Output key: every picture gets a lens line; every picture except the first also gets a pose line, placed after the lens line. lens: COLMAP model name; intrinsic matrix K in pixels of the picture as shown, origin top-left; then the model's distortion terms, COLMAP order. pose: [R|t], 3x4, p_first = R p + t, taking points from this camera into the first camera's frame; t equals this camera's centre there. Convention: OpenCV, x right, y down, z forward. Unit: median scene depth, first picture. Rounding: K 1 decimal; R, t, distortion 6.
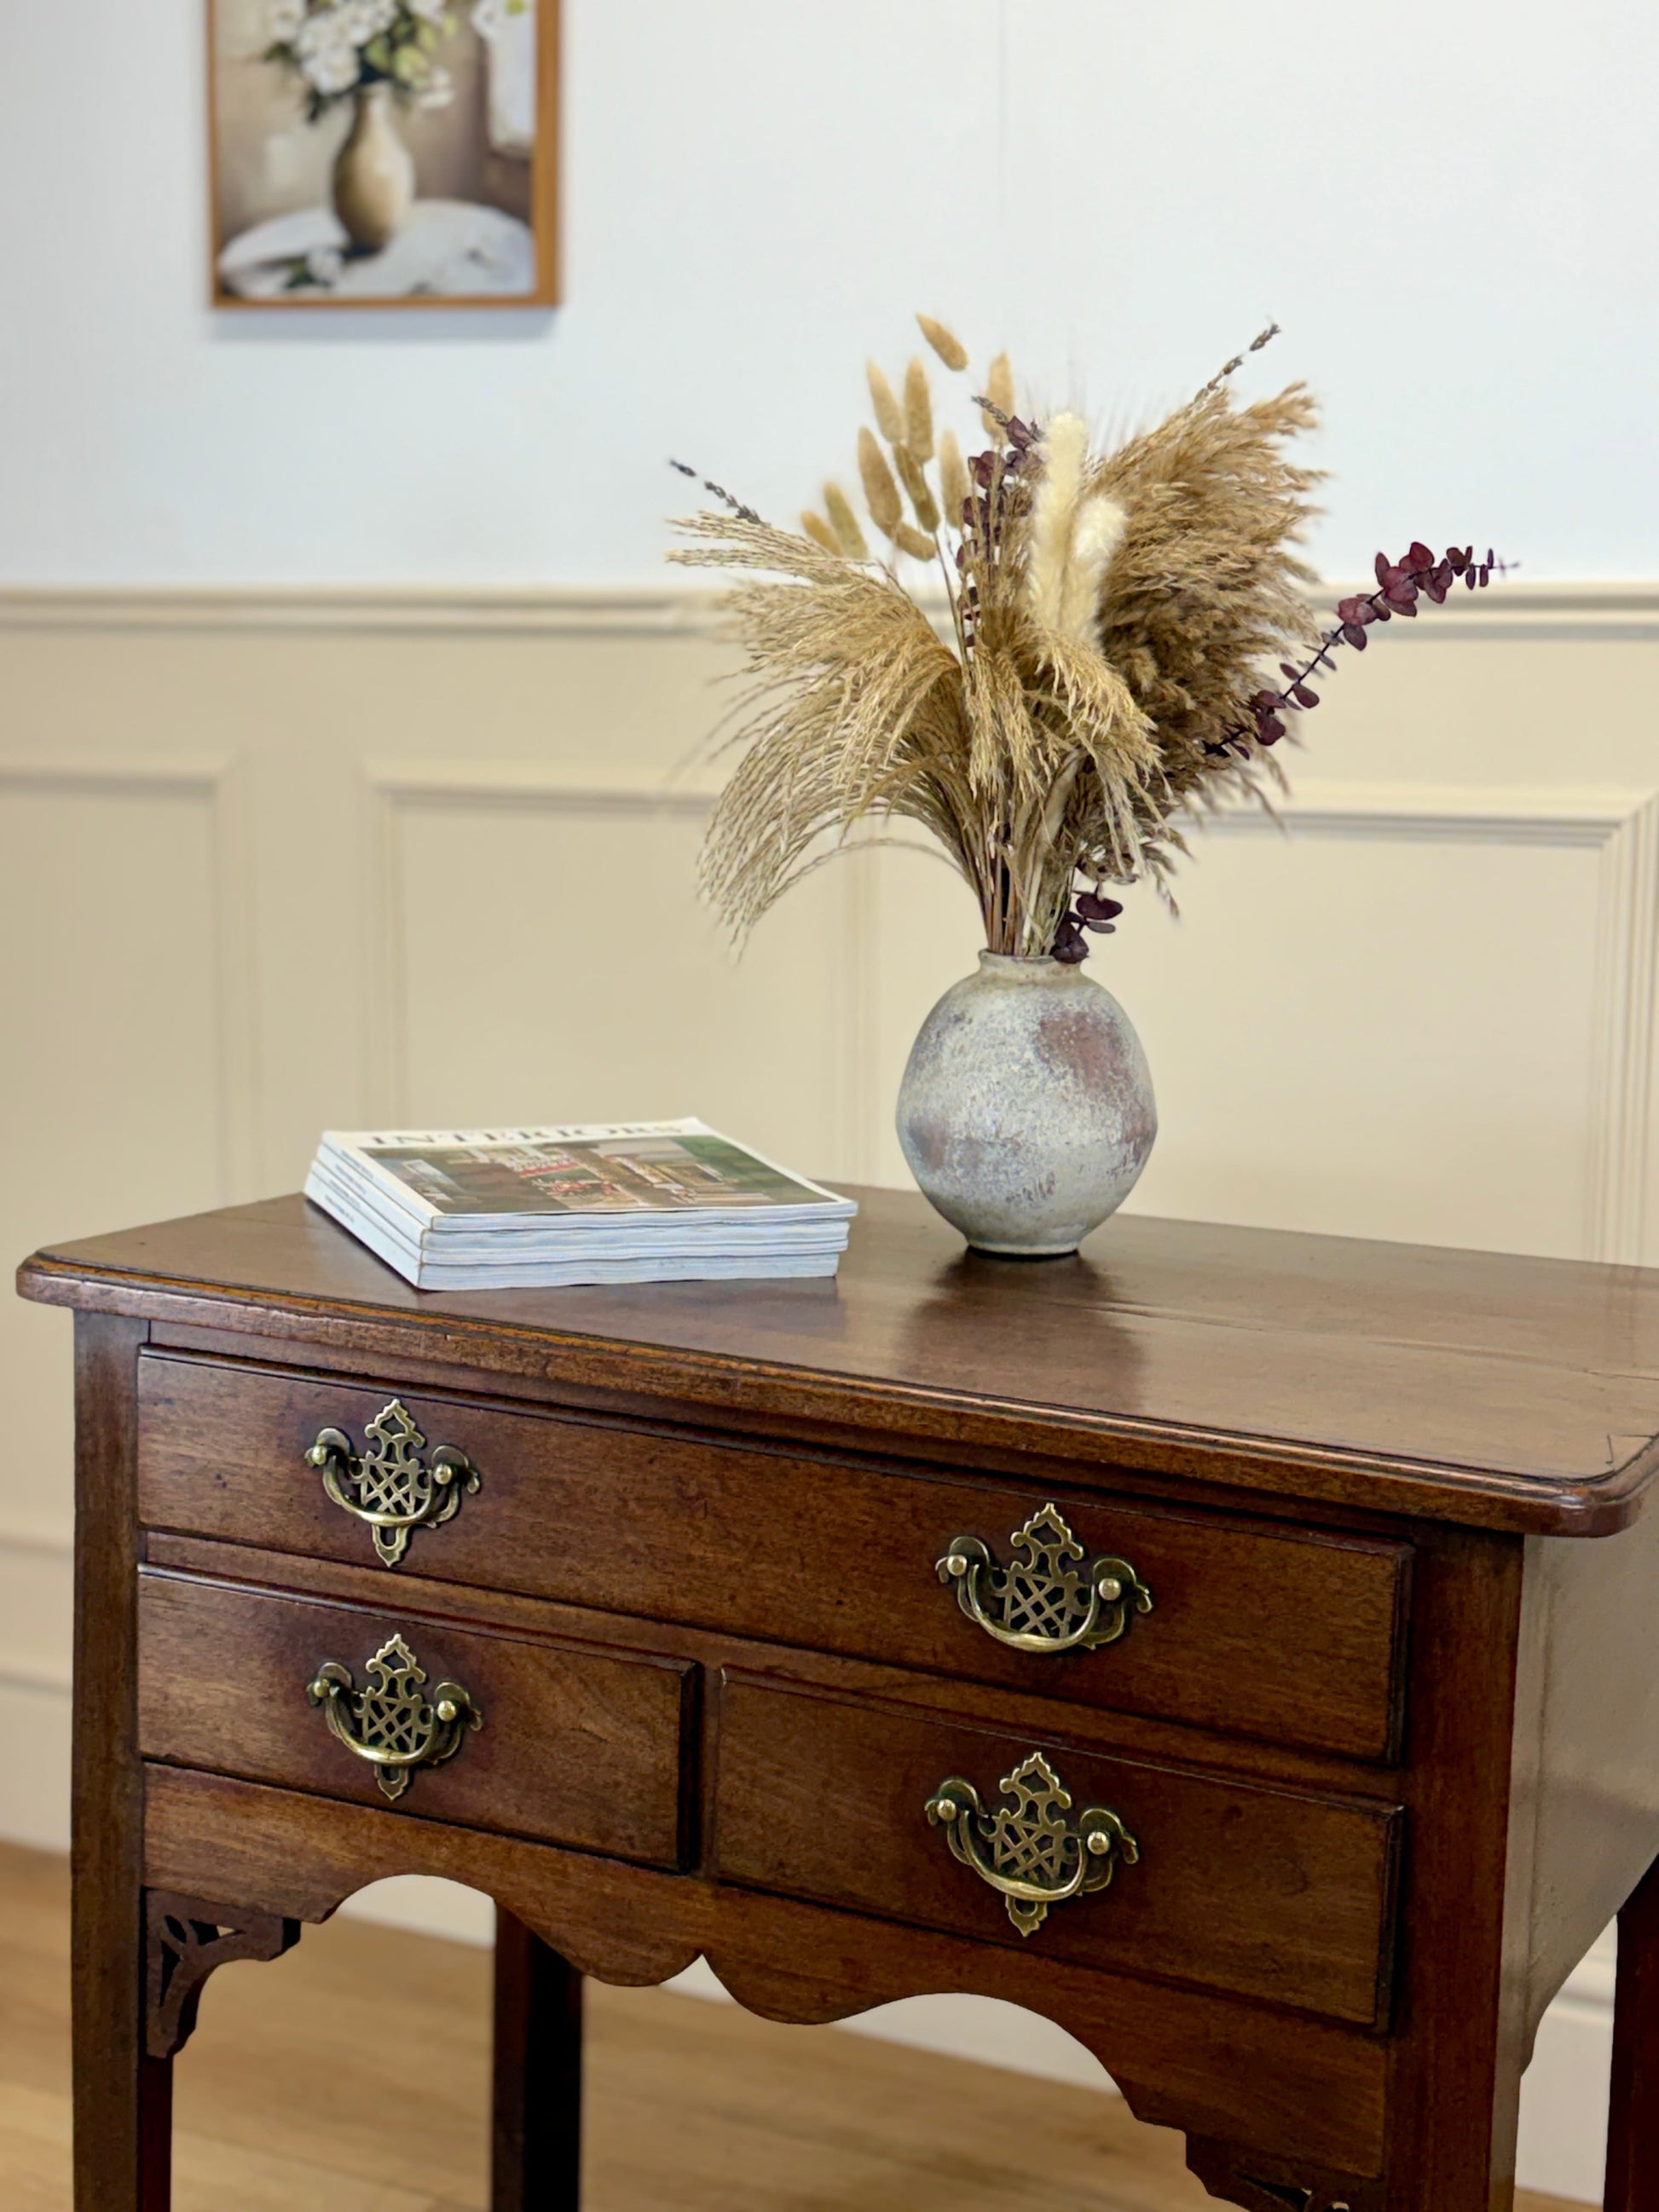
lens RADIAL K [[3287.4, 0, 811.7], [0, 3287.4, 1107.2], [0, 0, 1]] dist [0.159950, 0.000000]
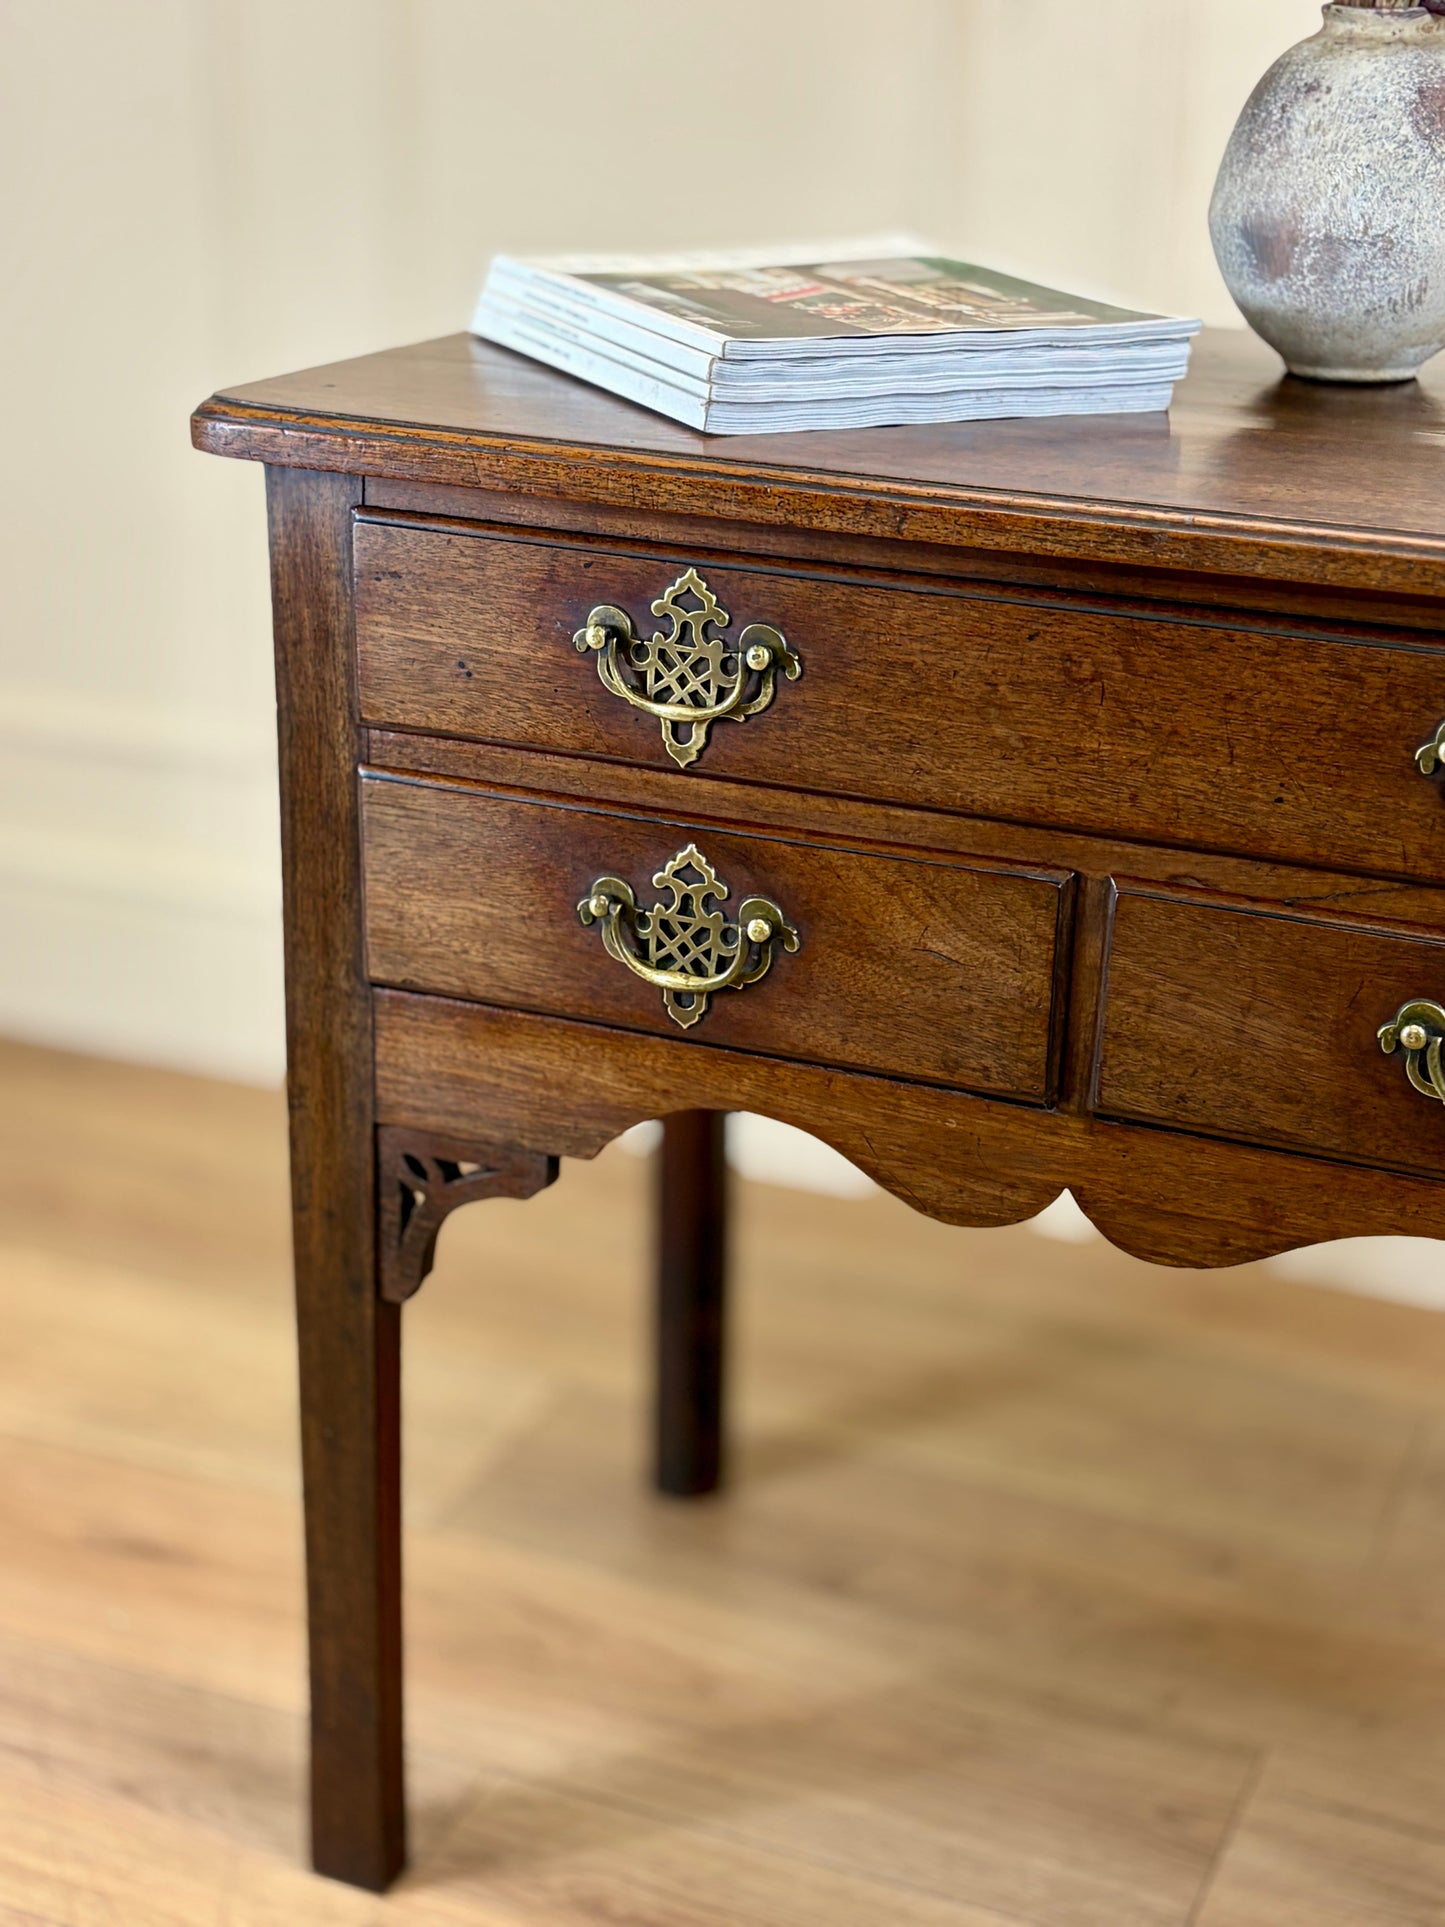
lens RADIAL K [[2863.7, 0, 694.3], [0, 2863.7, 957.8], [0, 0, 1]] dist [0.159950, 0.000000]
pose [[0.997786, -0.028018, 0.060320, -0.176488], [0.014330, 0.976200, 0.216396, 0.028283], [-0.064947, -0.215053, 0.974440, 0.280627]]
